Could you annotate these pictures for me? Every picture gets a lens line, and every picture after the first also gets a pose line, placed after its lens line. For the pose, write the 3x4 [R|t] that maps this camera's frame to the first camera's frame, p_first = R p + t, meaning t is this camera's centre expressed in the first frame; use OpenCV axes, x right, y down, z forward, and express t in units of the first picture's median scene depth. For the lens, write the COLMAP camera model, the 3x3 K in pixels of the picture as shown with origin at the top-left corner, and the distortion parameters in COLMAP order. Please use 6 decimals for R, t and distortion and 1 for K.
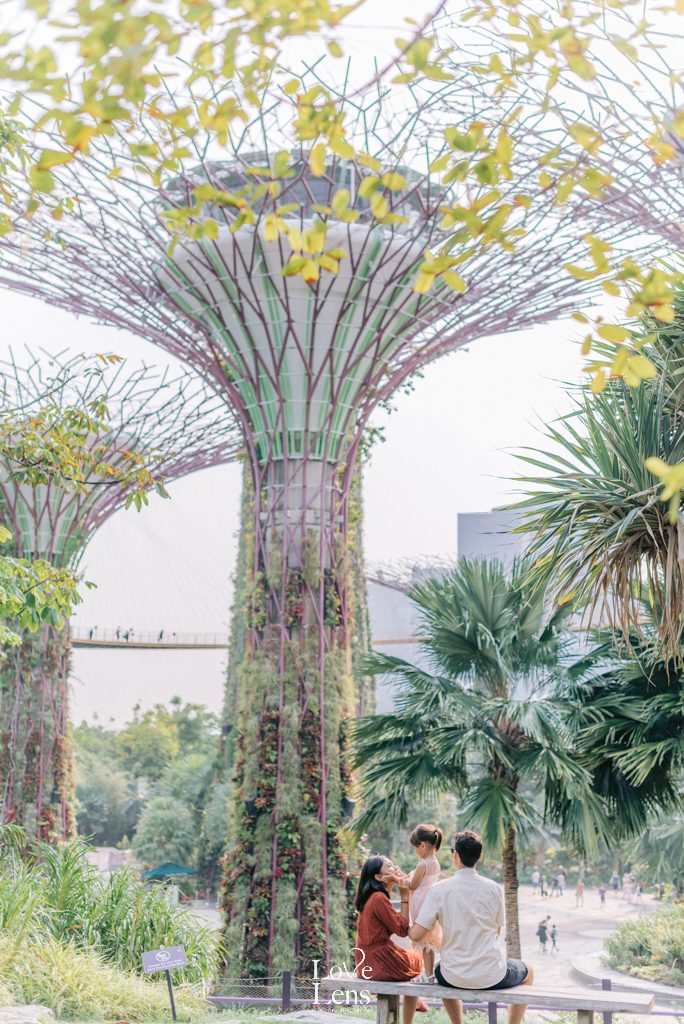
lens RADIAL K [[1449.0, 0, 342.0], [0, 1449.0, 512.0], [0, 0, 1]] dist [0.009103, 0.061199]
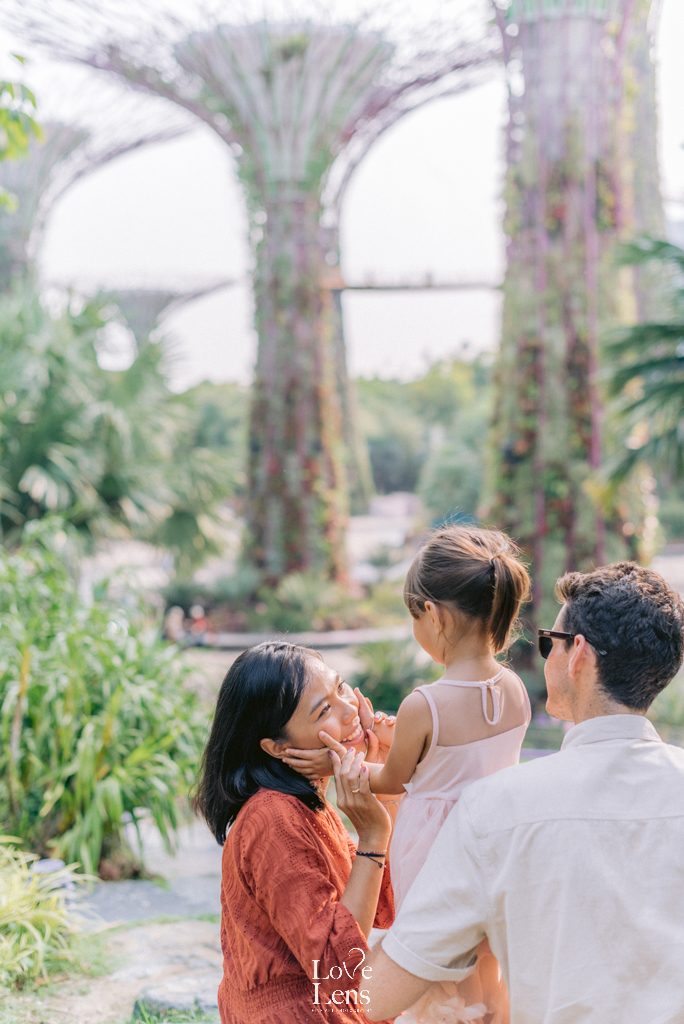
lens RADIAL K [[1449.0, 0, 342.0], [0, 1449.0, 512.0], [0, 0, 1]] dist [0.009103, 0.061199]
pose [[0.976900, -0.016149, -0.213087, 0.020157], [0.066596, 0.970490, 0.231763, 0.034388], [0.203056, -0.240600, 0.949147, 0.169737]]
